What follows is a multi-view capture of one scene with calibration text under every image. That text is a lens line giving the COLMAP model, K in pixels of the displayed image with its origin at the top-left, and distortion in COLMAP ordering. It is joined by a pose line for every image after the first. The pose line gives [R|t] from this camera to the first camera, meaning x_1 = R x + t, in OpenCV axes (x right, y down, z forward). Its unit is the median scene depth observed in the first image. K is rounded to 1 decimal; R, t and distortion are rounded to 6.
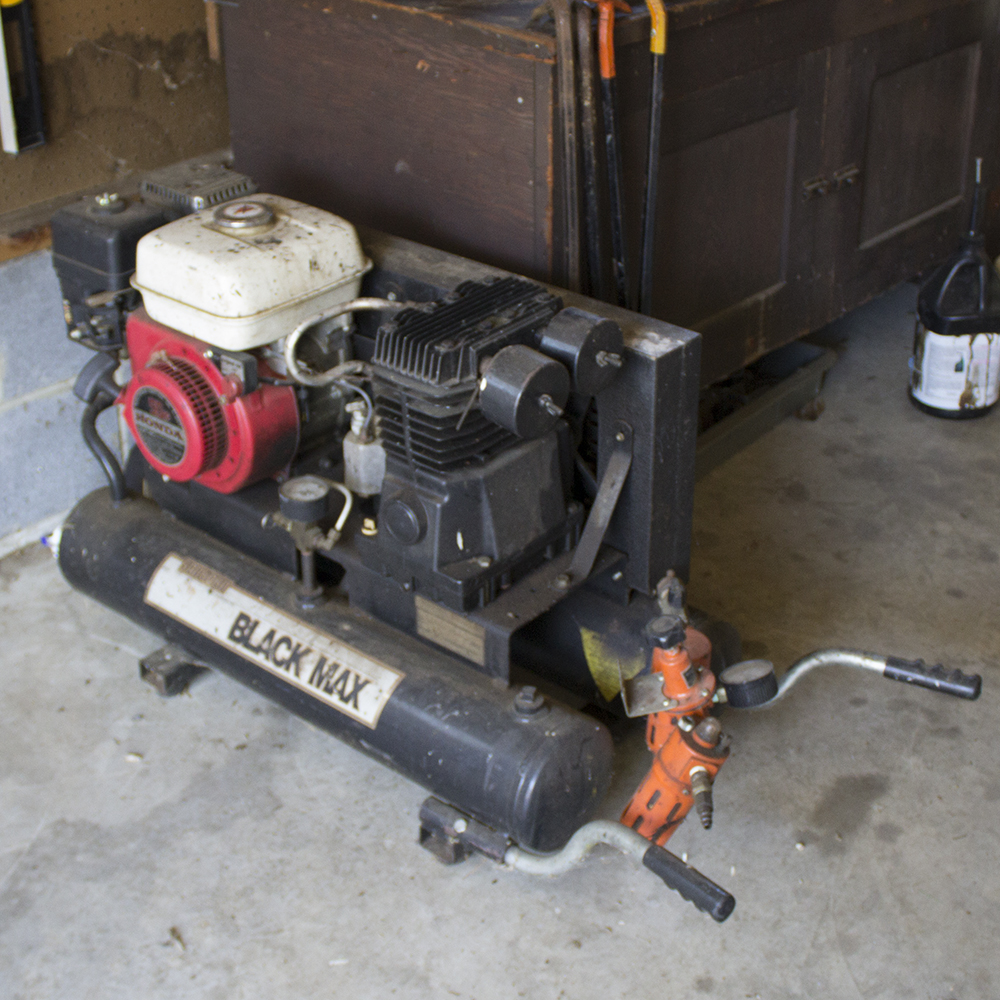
lens RADIAL K [[1658.3, 0, 496.3], [0, 1658.3, 496.5], [0, 0, 1]] dist [-0.147832, 0.000000]
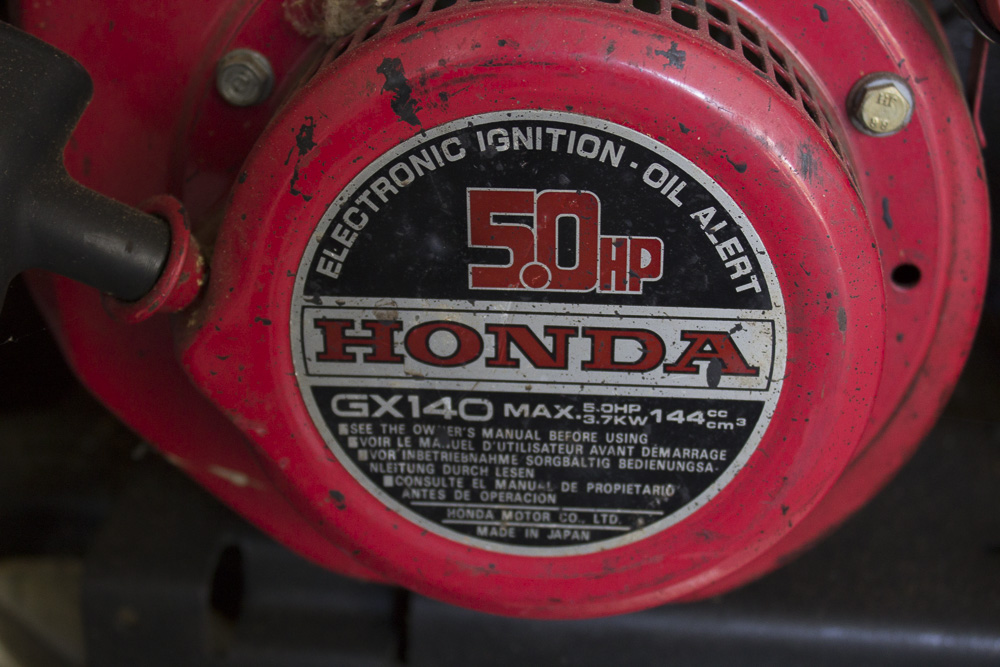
lens RADIAL K [[1517.1, 0, 500.5], [0, 1517.1, 335.4], [0, 0, 1]] dist [-0.024986, 0.000000]
pose [[0.805443, -0.240134, 0.541846, -0.296437], [0.275554, 0.961146, 0.016353, -0.047899], [-0.524721, 0.136136, 0.840319, 0.876853]]
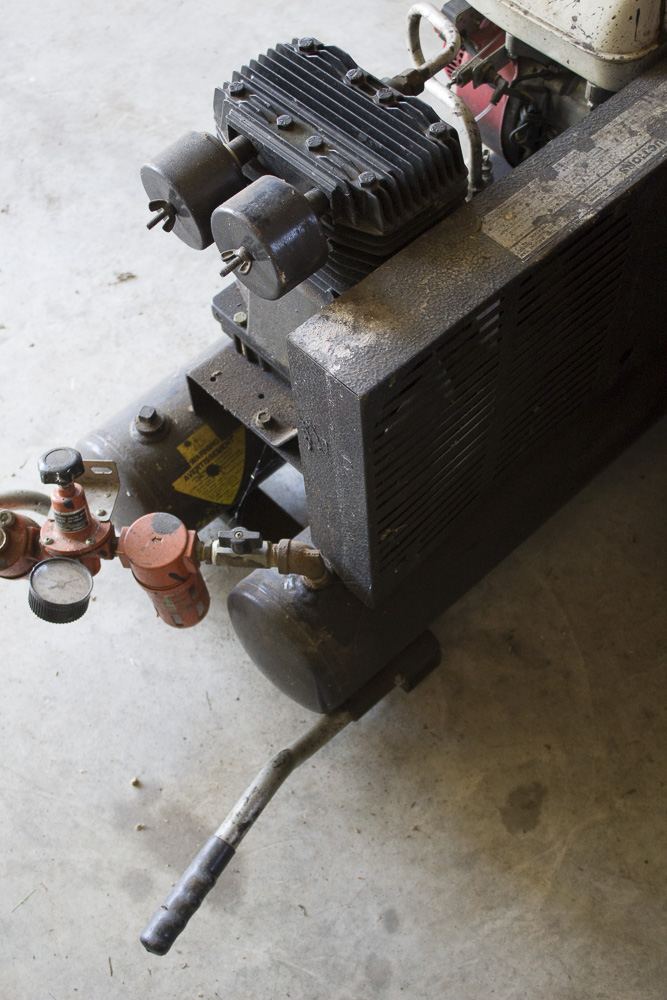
lens RADIAL K [[1302.9, 0, 327.5], [0, 1302.9, 508.8], [0, 0, 1]] dist [-0.041287, 0.000000]
pose [[-0.097775, 0.849482, -0.518479, 0.407385], [-0.455858, 0.424879, 0.782094, -0.452193], [0.884666, 0.312822, 0.345701, 0.769943]]
